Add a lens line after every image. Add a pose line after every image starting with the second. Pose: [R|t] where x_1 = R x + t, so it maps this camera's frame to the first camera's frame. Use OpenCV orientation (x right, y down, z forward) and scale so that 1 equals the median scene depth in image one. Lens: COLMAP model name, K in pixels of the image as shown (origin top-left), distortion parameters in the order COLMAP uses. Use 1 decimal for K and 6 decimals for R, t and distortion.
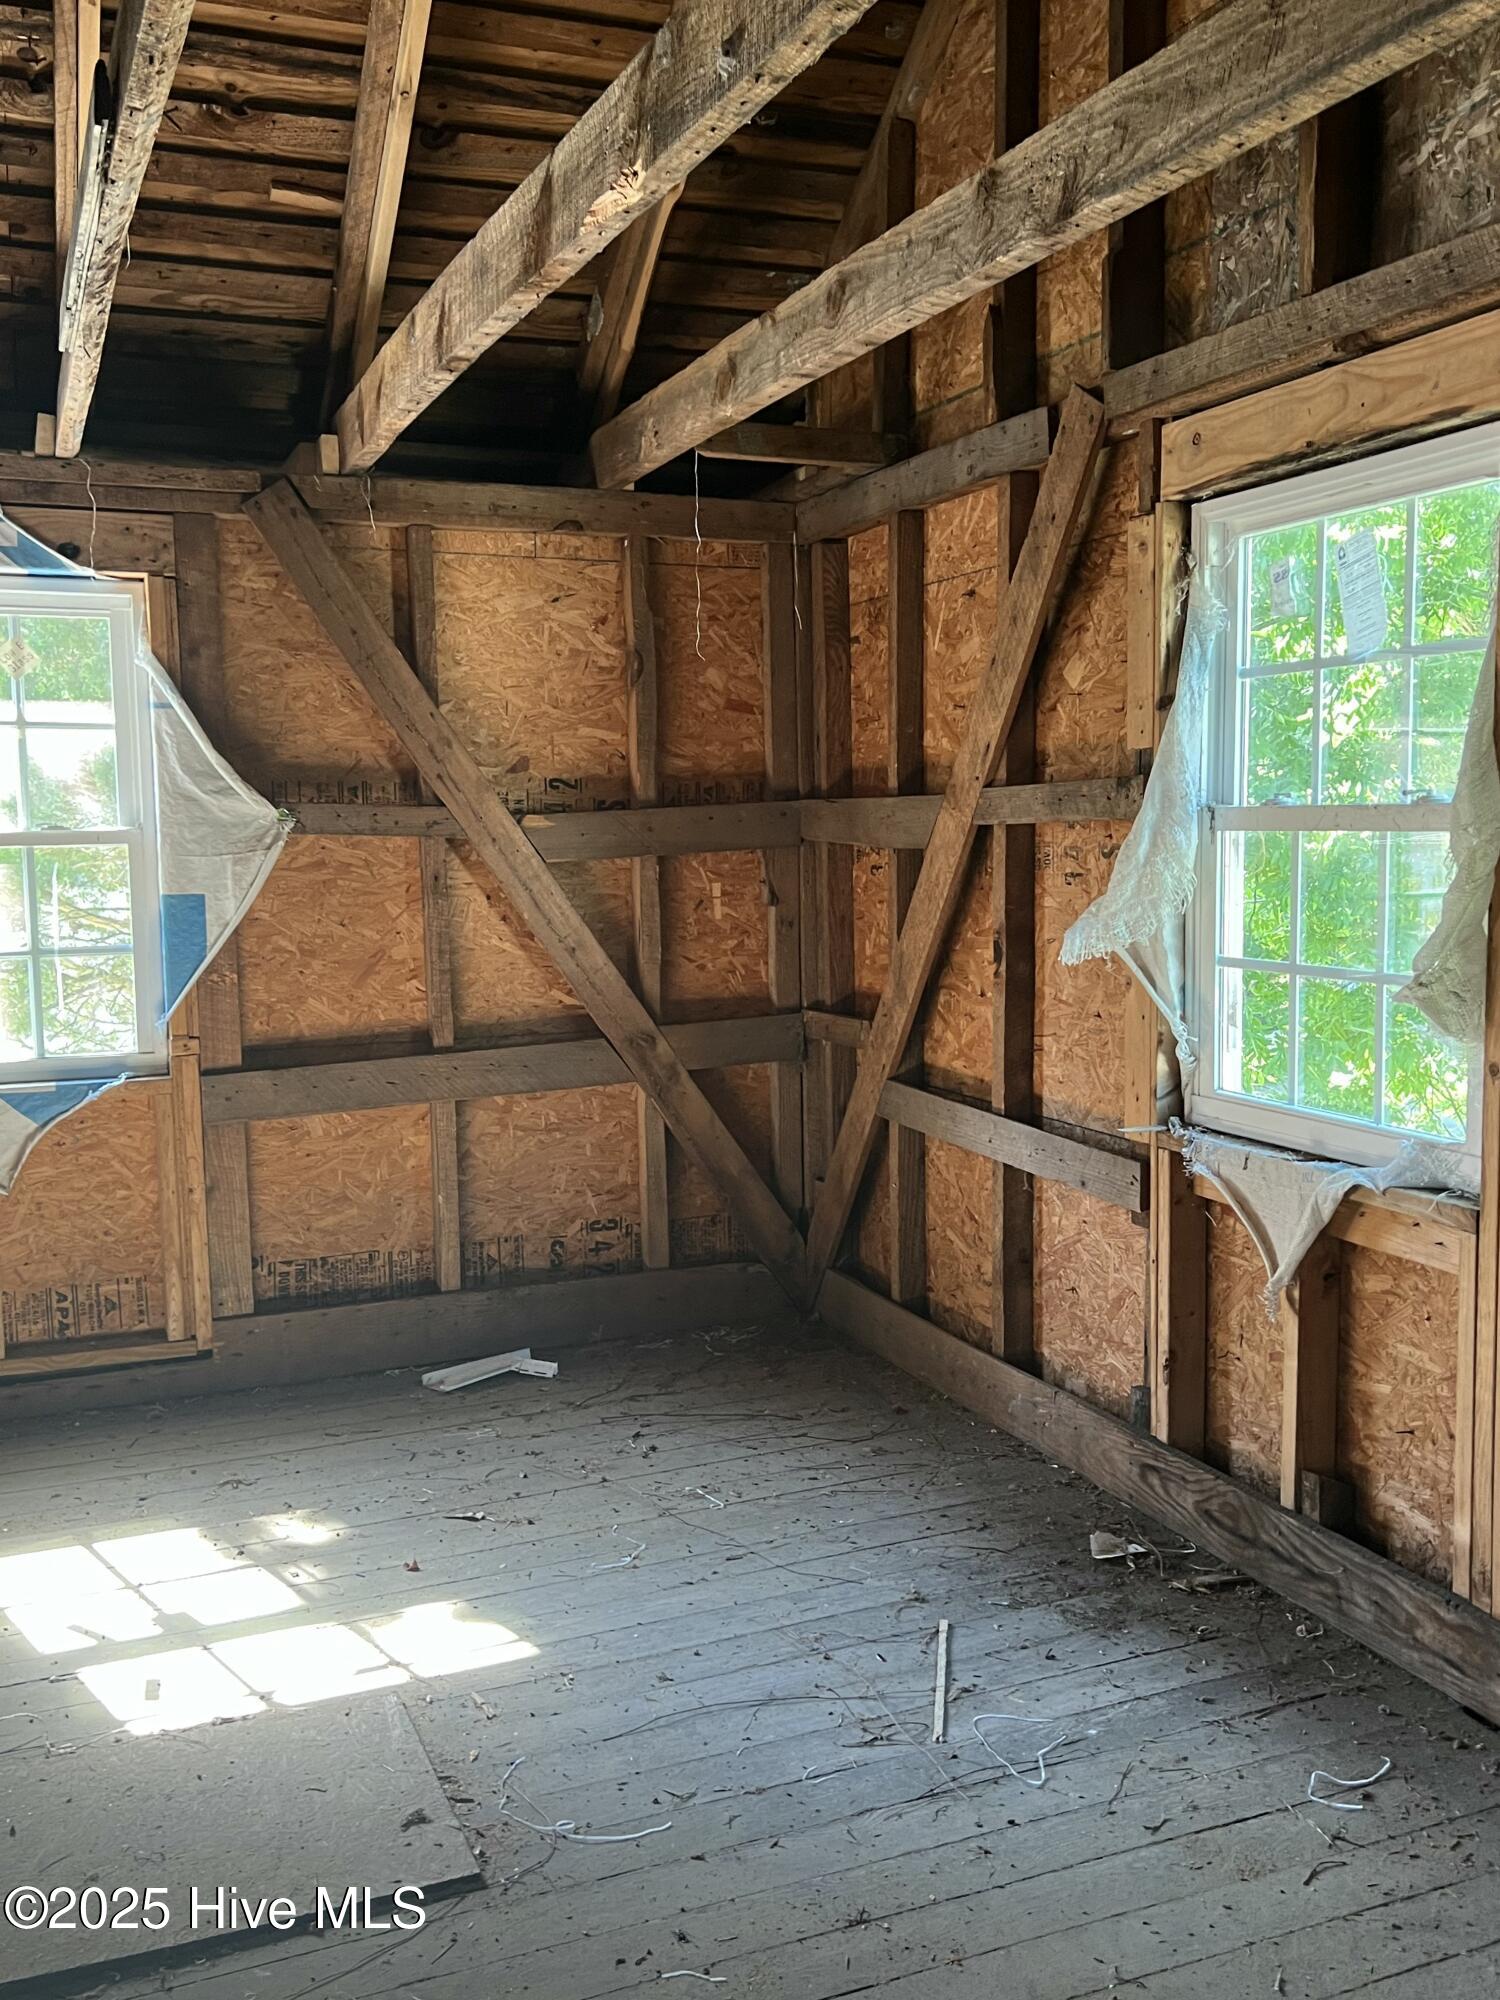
lens RADIAL K [[1816.7, 0, 753.9], [0, 1816.7, 1001.3], [0, 0, 1]] dist [0.127316, -0.247524]
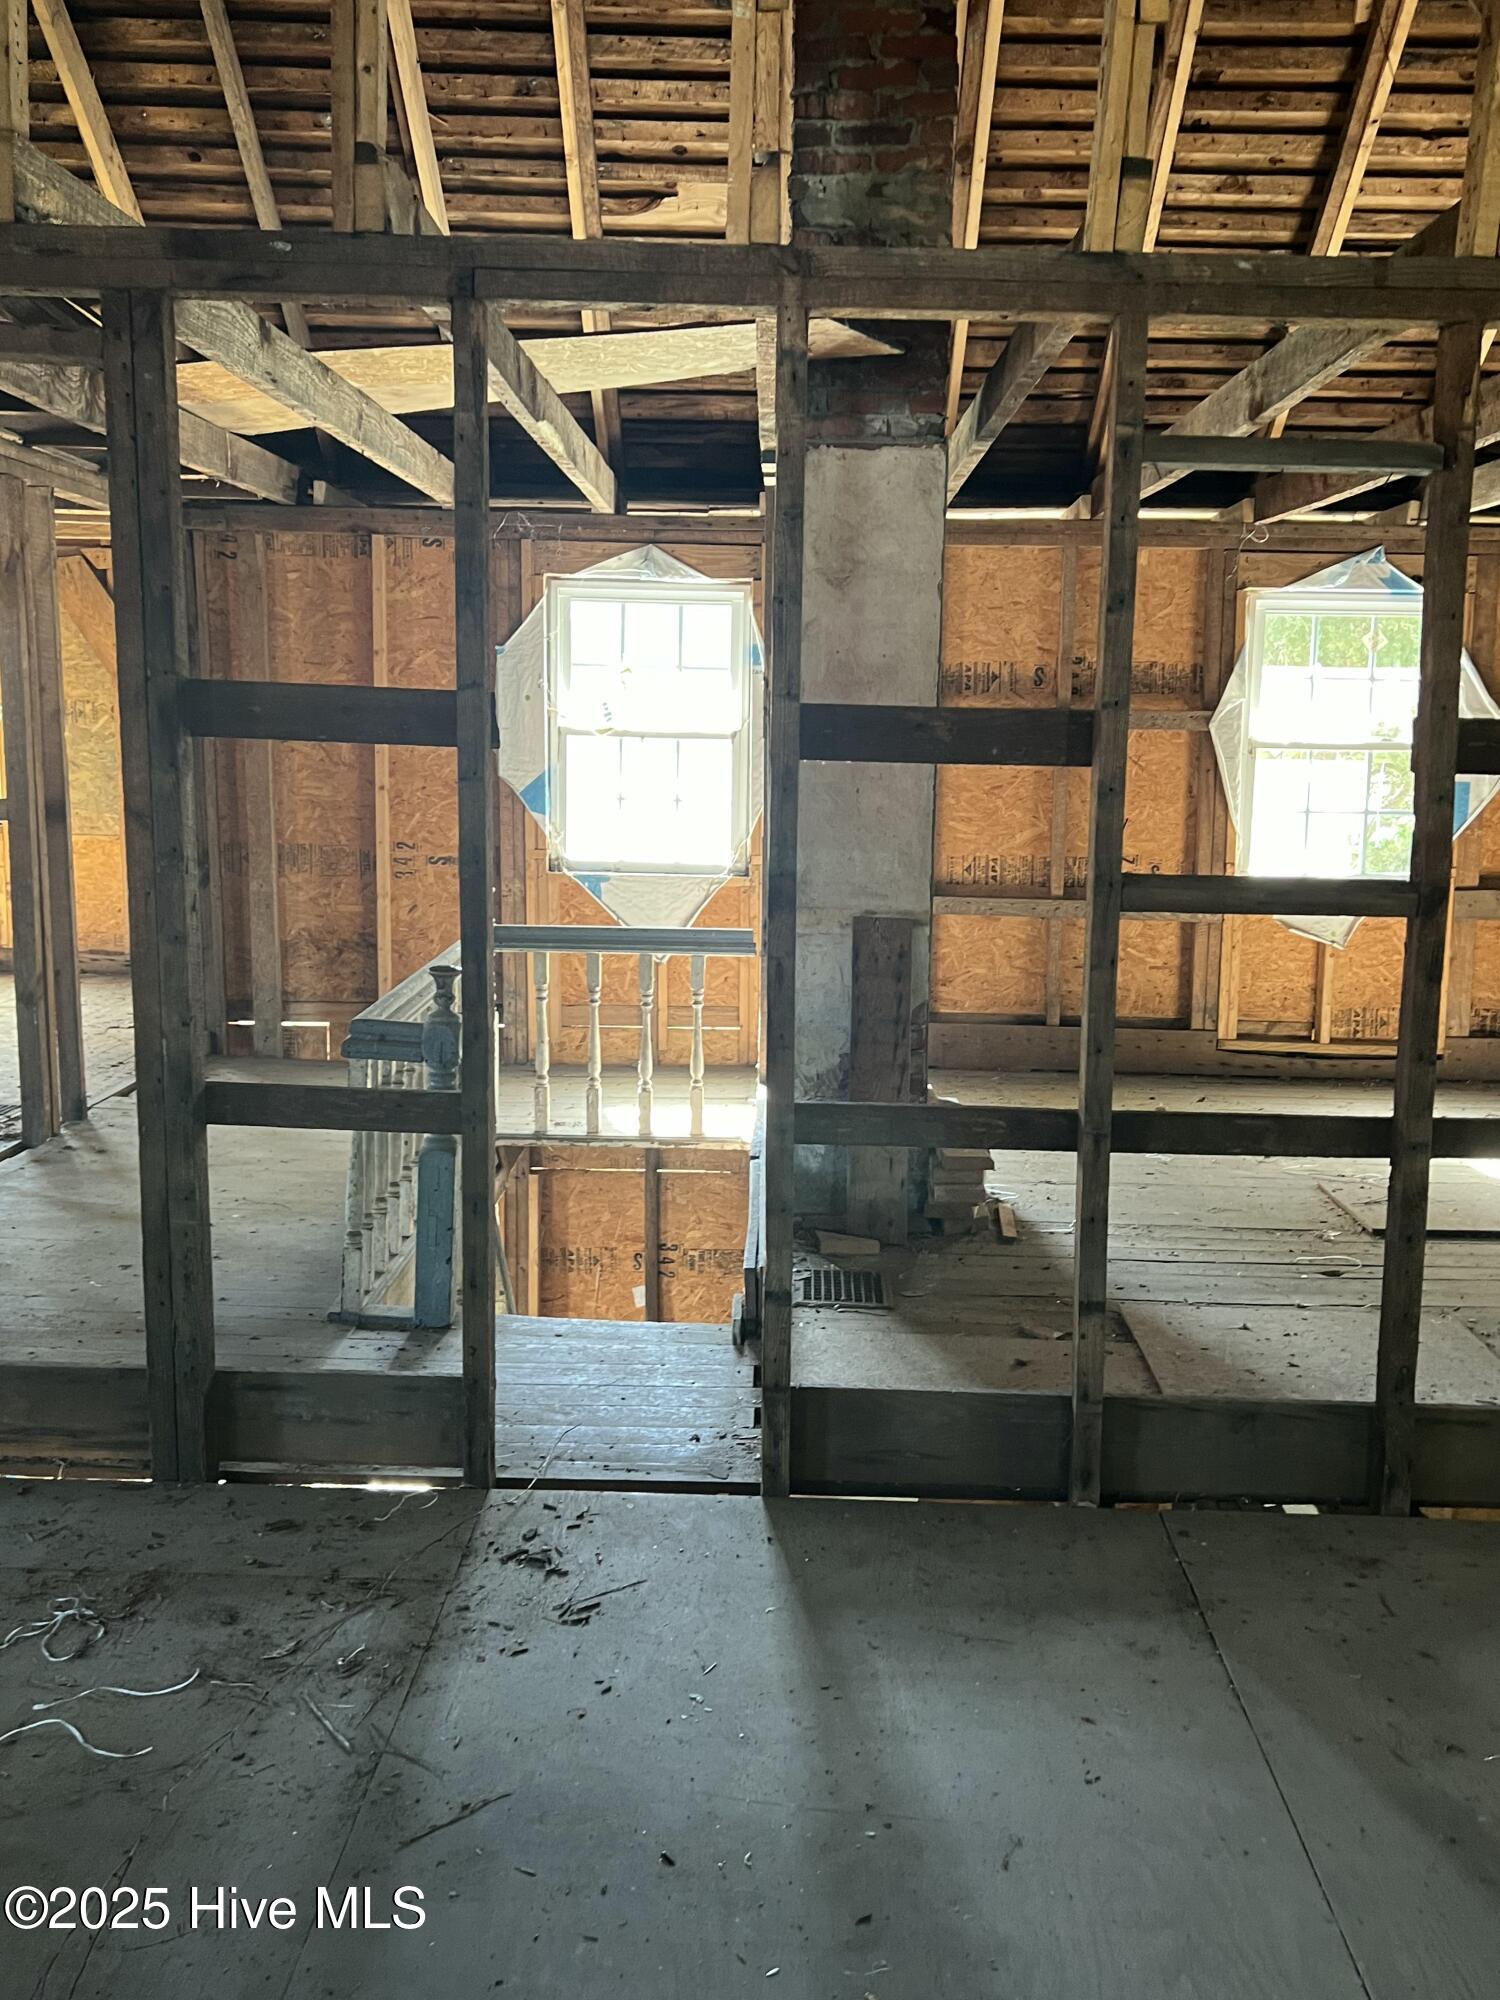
lens RADIAL K [[1819.5, 0, 775.3], [0, 1819.5, 998.7], [0, 0, 1]] dist [0.166921, -0.441361]
pose [[0.918725, 0.086102, -0.385396, -0.215742], [-0.065965, 0.995690, 0.065198, 0.070740], [0.389348, -0.034476, 0.920445, -0.808334]]
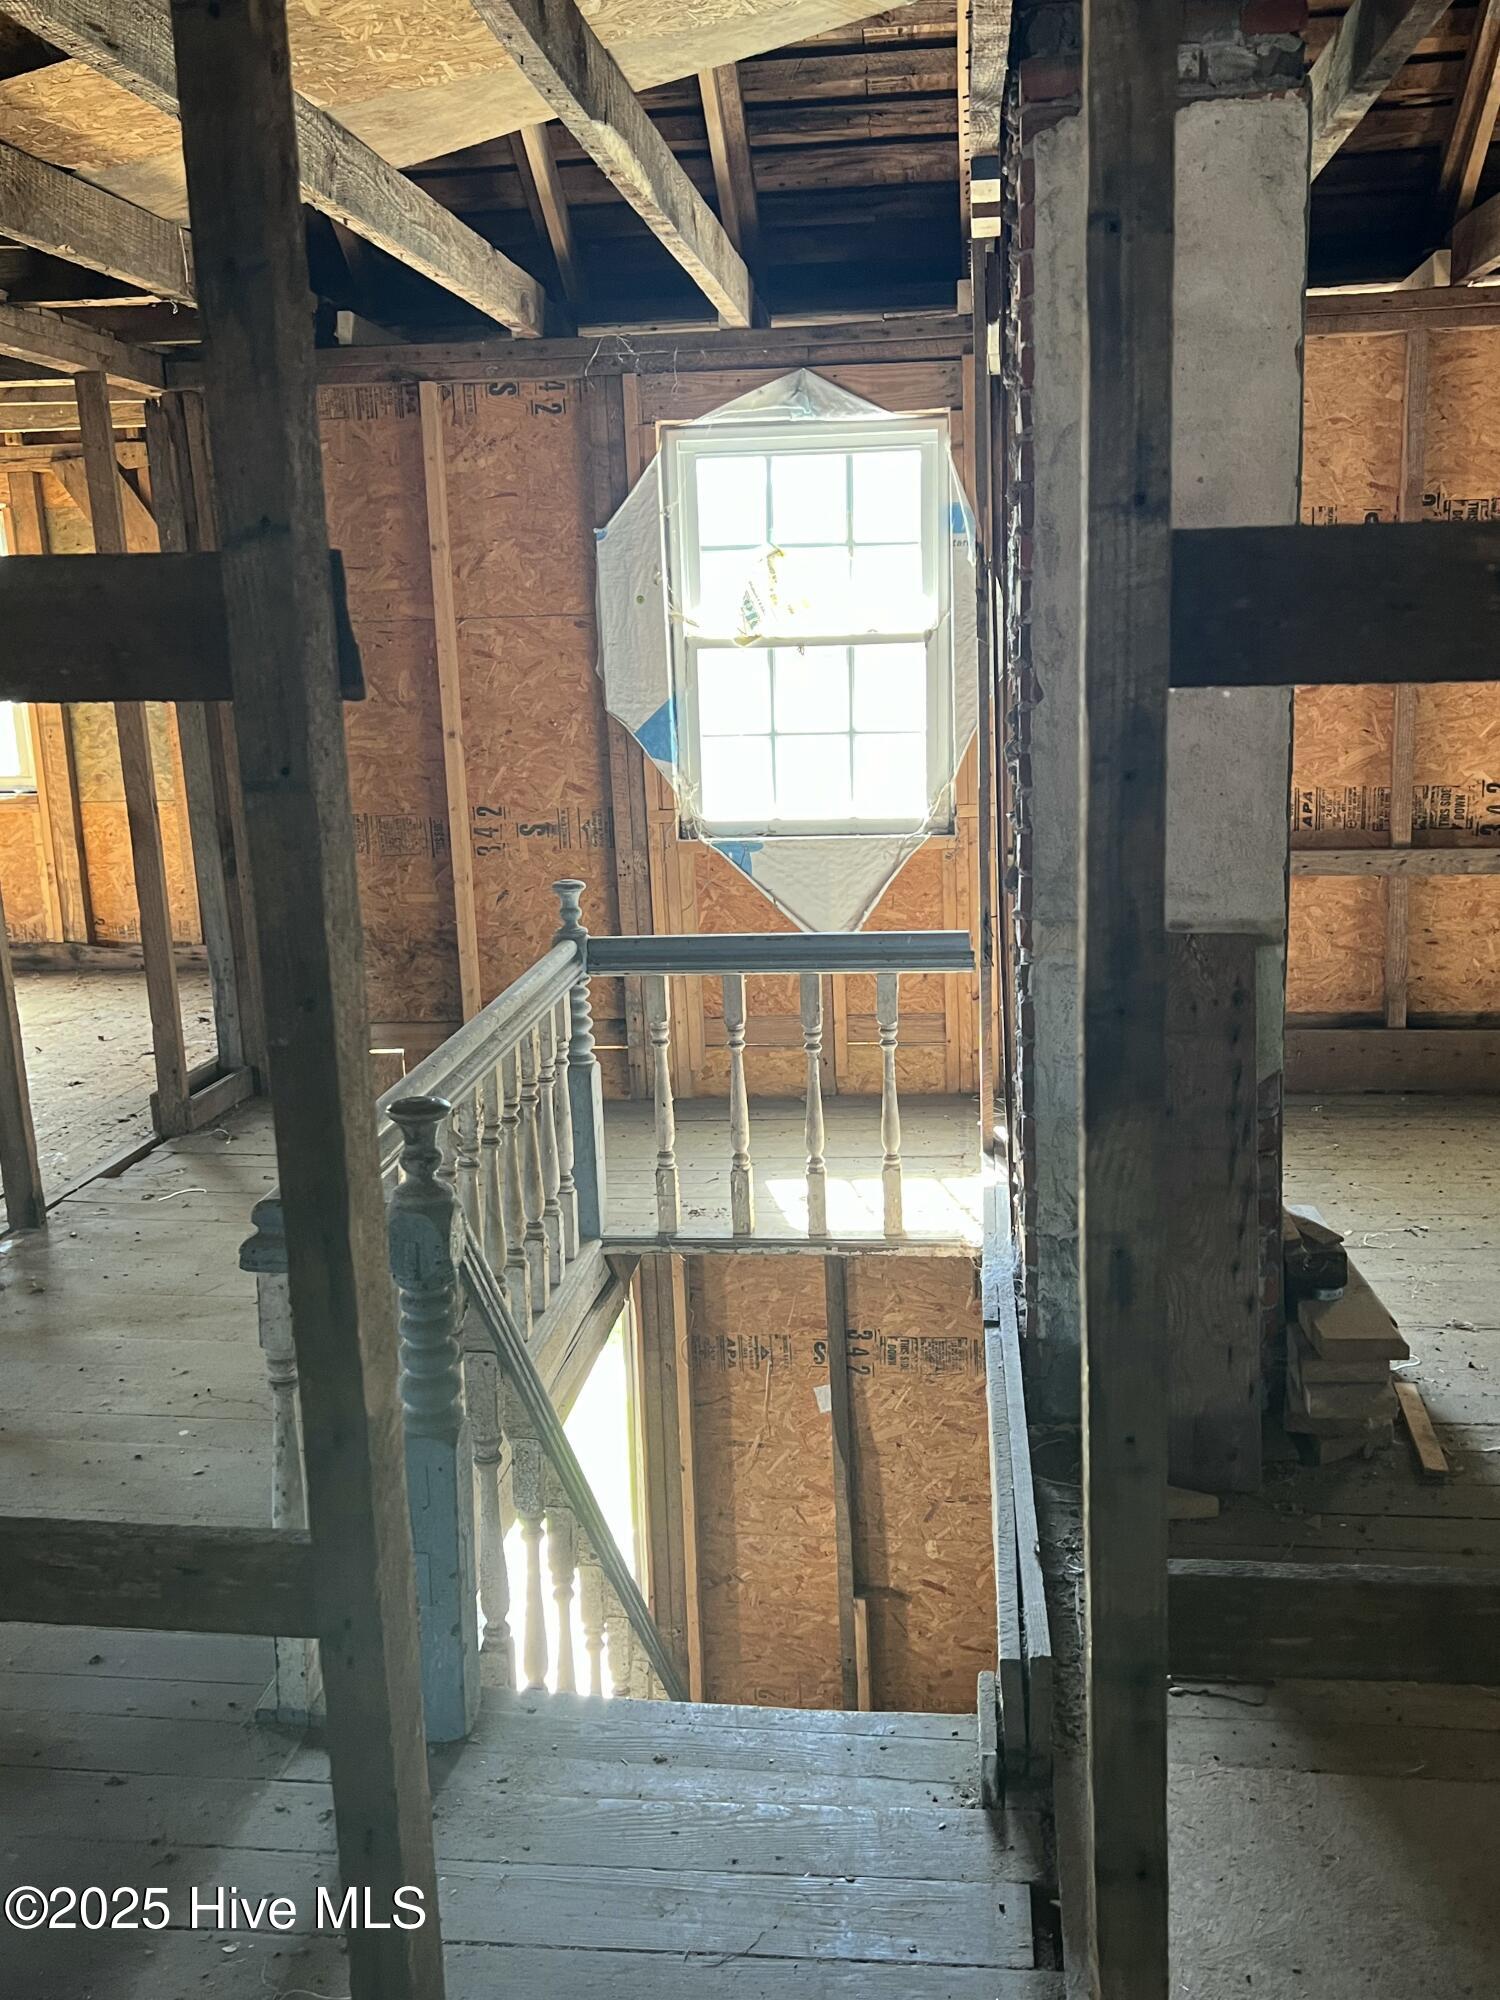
lens RADIAL K [[1826.8, 0, 768.2], [0, 1826.8, 1023.8], [0, 0, 1]] dist [0.058144, -0.075446]
pose [[0.875168, 0.084719, -0.476344, -0.421893], [-0.023502, 0.990832, 0.133042, 0.035520], [0.483248, -0.105239, 0.869135, -0.380139]]
